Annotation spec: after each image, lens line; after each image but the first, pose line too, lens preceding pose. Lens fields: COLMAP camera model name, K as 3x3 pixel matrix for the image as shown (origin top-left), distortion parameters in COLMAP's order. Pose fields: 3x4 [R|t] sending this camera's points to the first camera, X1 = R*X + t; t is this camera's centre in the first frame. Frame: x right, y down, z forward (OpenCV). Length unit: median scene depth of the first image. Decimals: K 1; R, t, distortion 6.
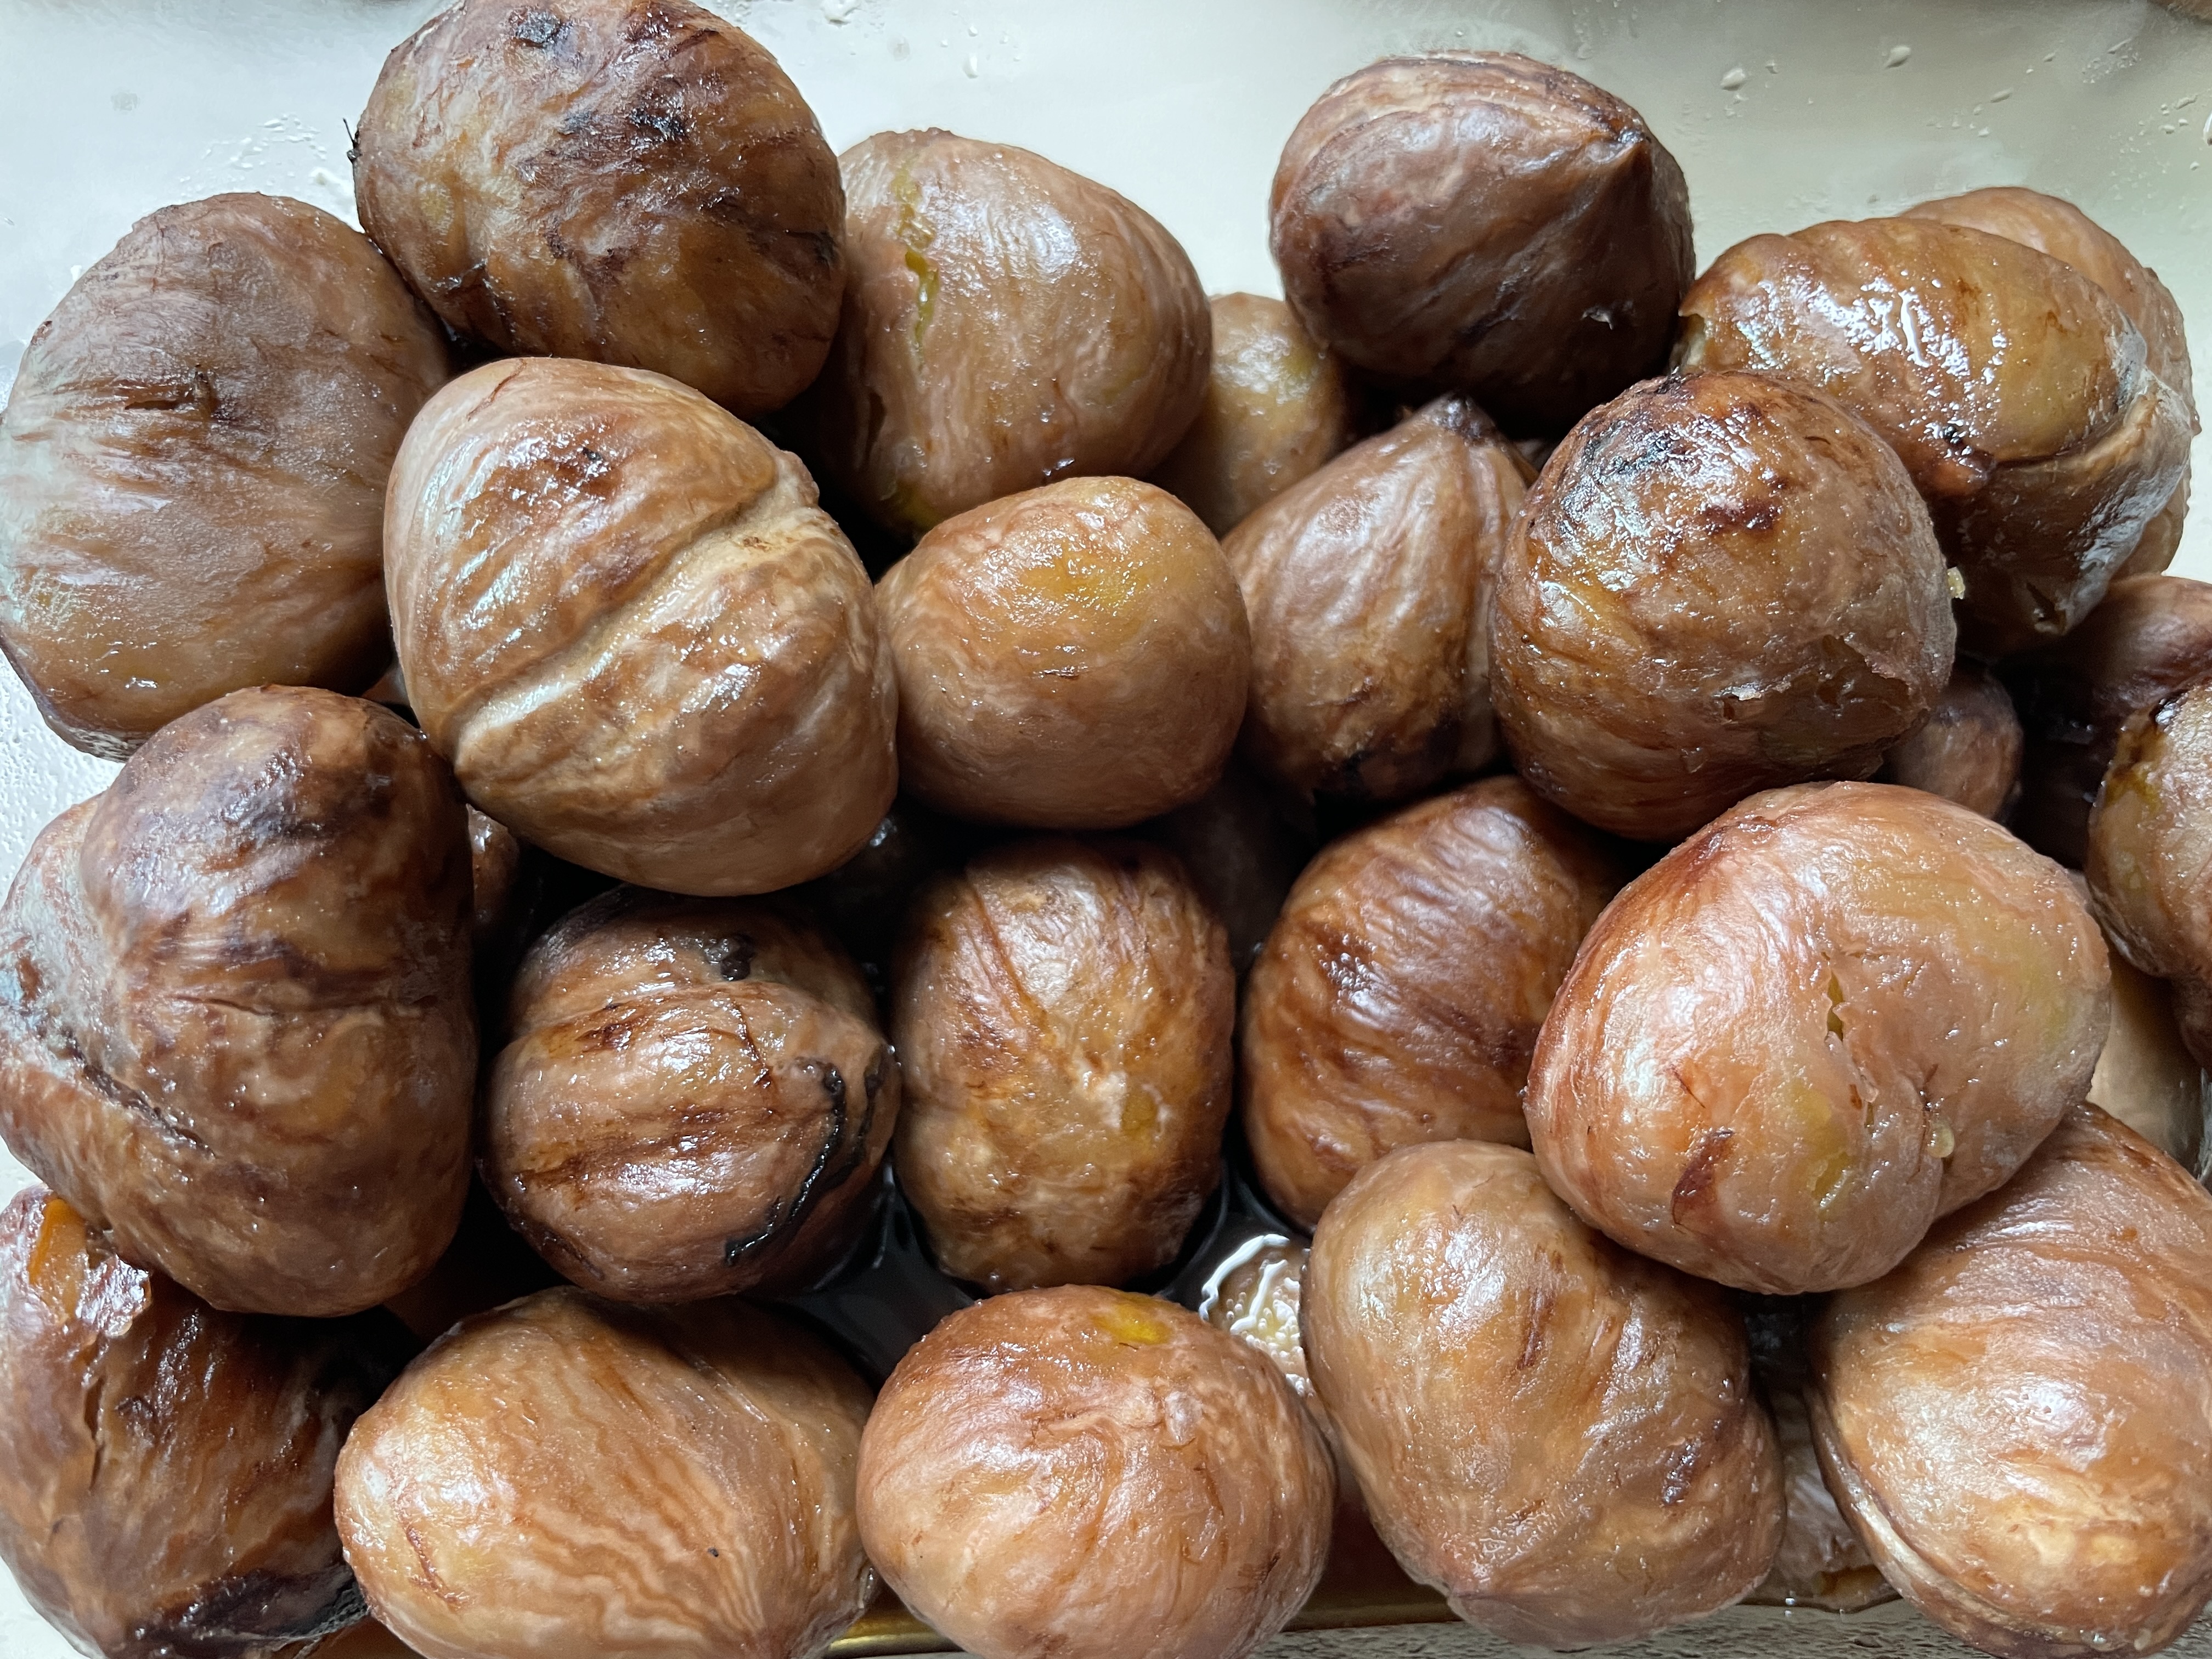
lens RADIAL K [[1668.5, 0, 1106.0], [0, 1668.5, 829.5], [0, 0, 1]] dist [0.038151, -0.096651]
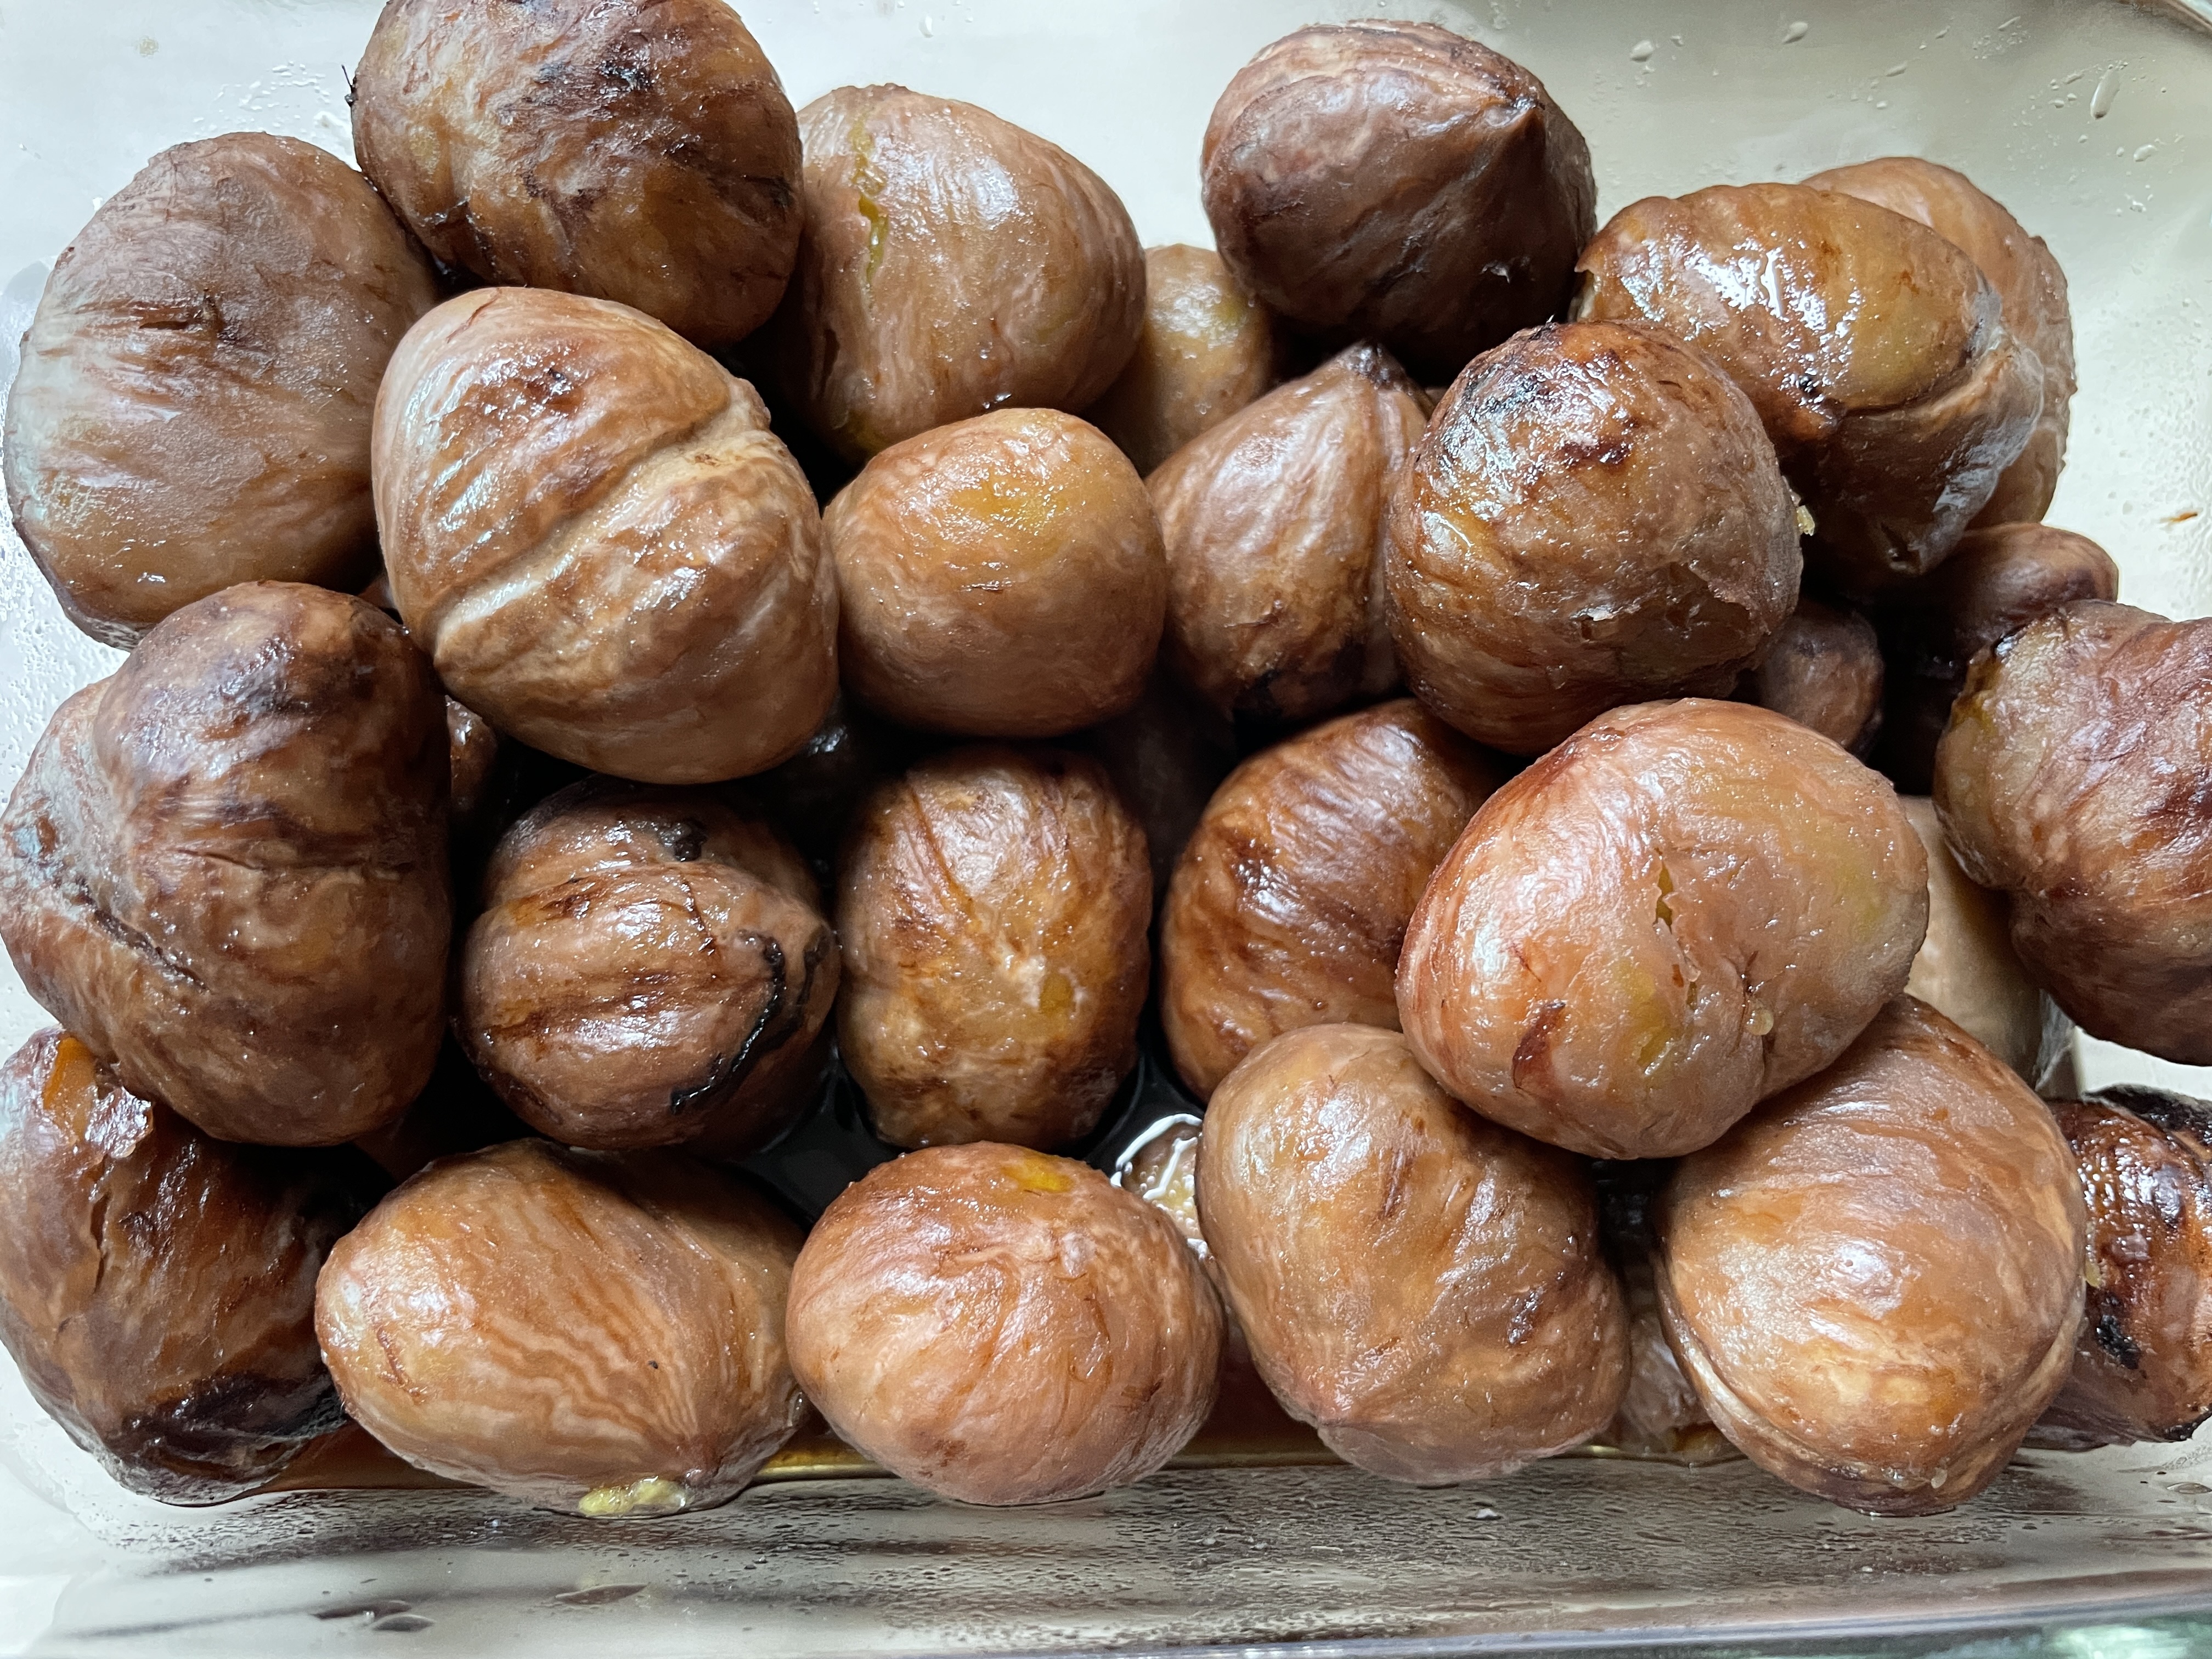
lens RADIAL K [[1649.4, 0, 1106.0], [0, 1649.4, 829.5], [0, 0, 1]] dist [0.043426, -0.101134]
pose [[0.999748, 0.021508, -0.006361, 0.063333], [-0.021354, 0.999501, 0.023266, 0.039639], [0.006858, -0.023124, 0.999709, -0.091009]]
